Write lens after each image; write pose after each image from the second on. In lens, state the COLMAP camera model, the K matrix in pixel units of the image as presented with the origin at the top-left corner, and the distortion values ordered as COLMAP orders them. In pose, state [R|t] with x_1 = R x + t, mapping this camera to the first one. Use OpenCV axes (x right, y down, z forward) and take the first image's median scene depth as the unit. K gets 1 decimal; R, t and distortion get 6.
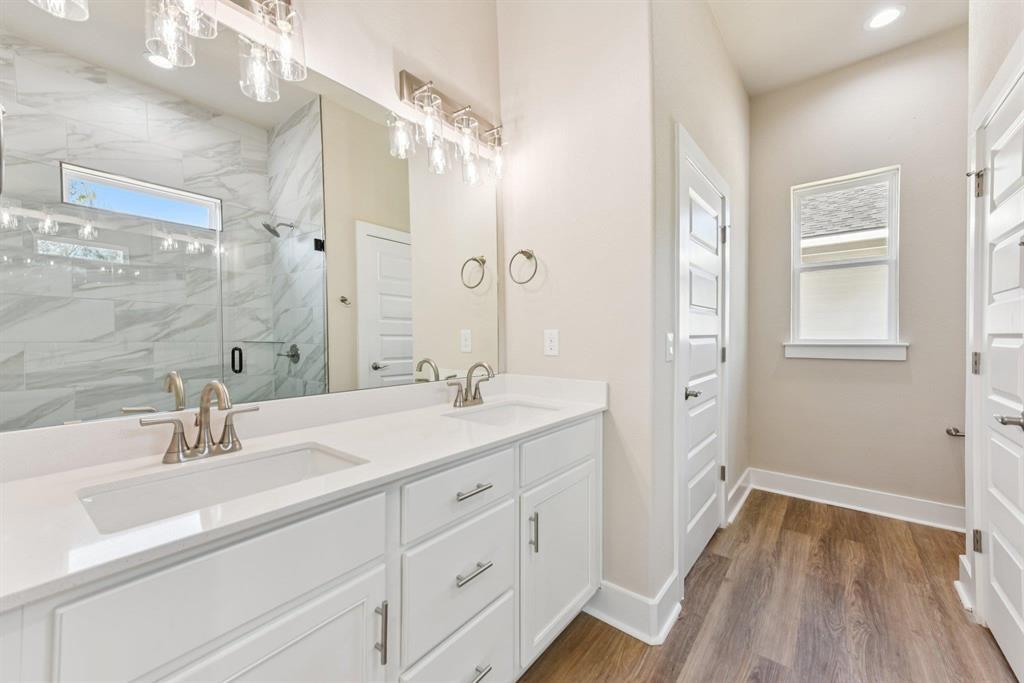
lens RADIAL K [[395.3, 0, 509.3], [0, 395.3, 337.8], [0, 0, 1]] dist [0.014856, -0.000221]
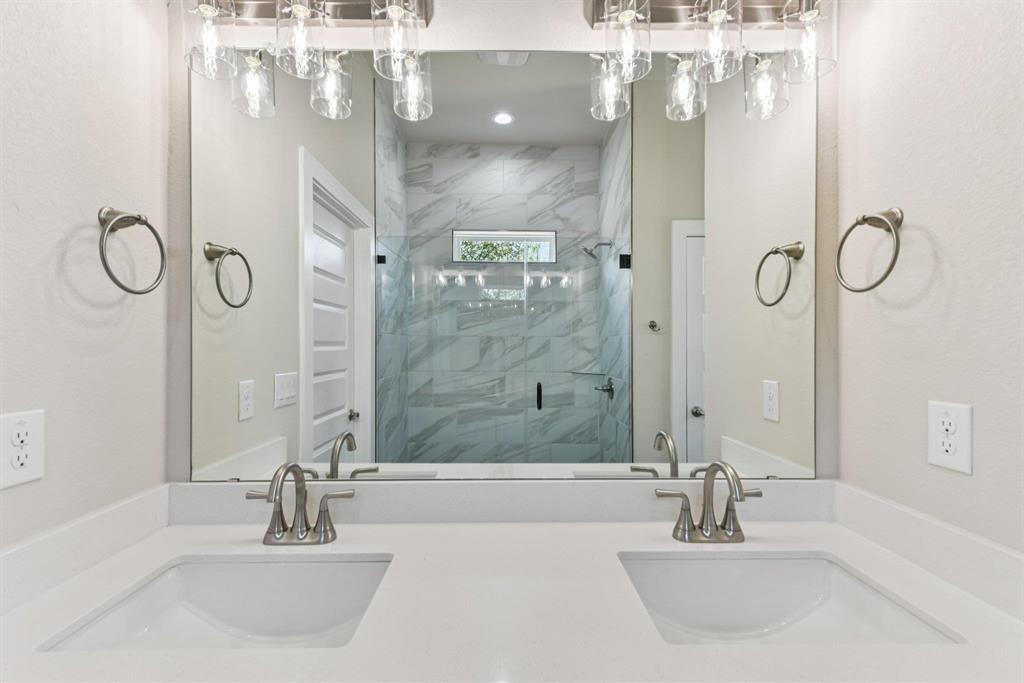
lens RADIAL K [[444.0, 0, 532.6], [0, 444.0, 353.5], [0, 0, 1]] dist [0.002176, 0.000188]
pose [[0.640841, 0.003262, -0.767667, 0.167371], [-0.000443, 0.999992, 0.003879, -0.065084], [0.767673, -0.002145, 0.640838, 0.374238]]
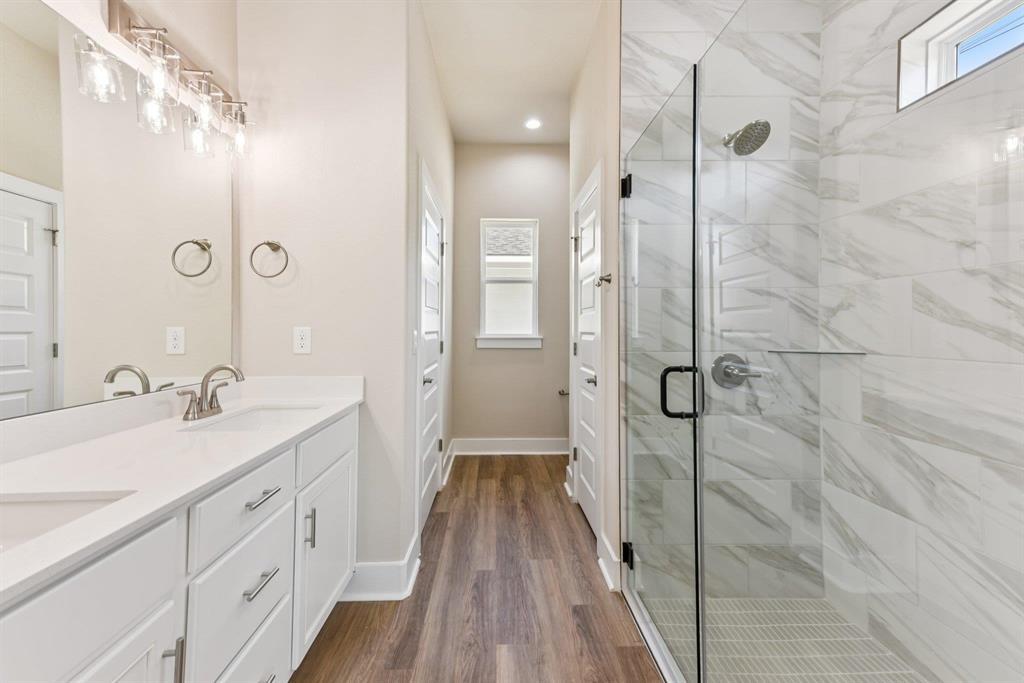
lens RADIAL K [[398.2, 0, 509.1], [0, 398.2, 324.0], [0, 0, 1]] dist [0.001192, -0.000036]
pose [[0.749169, 0.012666, 0.662258, -0.151574], [-0.001365, 0.999845, -0.017579, -0.011682], [-0.662378, 0.012266, 0.749070, -0.069271]]
